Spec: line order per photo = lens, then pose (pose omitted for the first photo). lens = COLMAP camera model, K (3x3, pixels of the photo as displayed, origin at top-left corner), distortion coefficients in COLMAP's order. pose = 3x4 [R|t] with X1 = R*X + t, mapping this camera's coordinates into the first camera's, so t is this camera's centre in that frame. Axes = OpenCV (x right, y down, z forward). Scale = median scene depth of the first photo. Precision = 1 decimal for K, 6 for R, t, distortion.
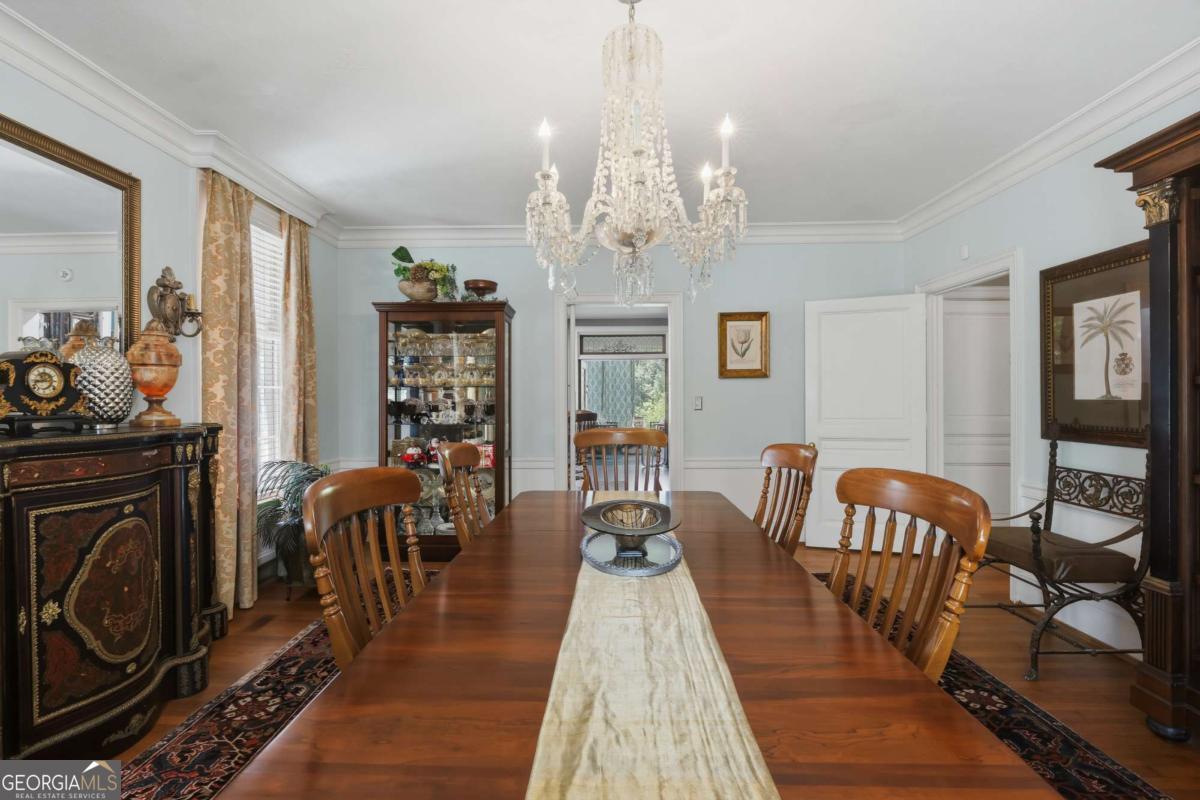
lens RADIAL K [[541.0, 0, 597.8], [0, 541.0, 403.6], [0, 0, 1]] dist [-0.011174, 0.001852]
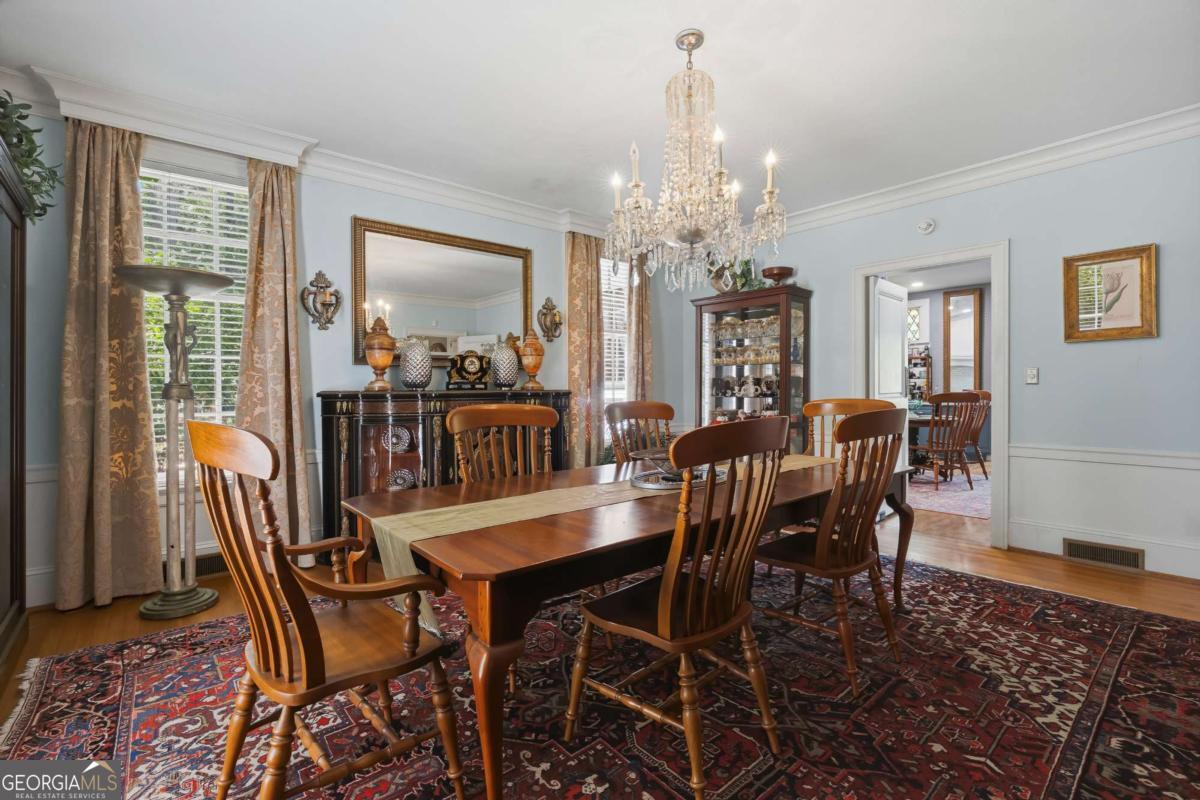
lens RADIAL K [[541.0, 0, 609.5], [0, 541.0, 394.4], [0, 0, 1]] dist [-0.011174, 0.001852]
pose [[0.669716, 0.006651, -0.742588, 0.547742], [-0.002669, 0.999975, 0.006550, 0.036749], [0.742613, -0.002405, 0.669717, 0.005193]]
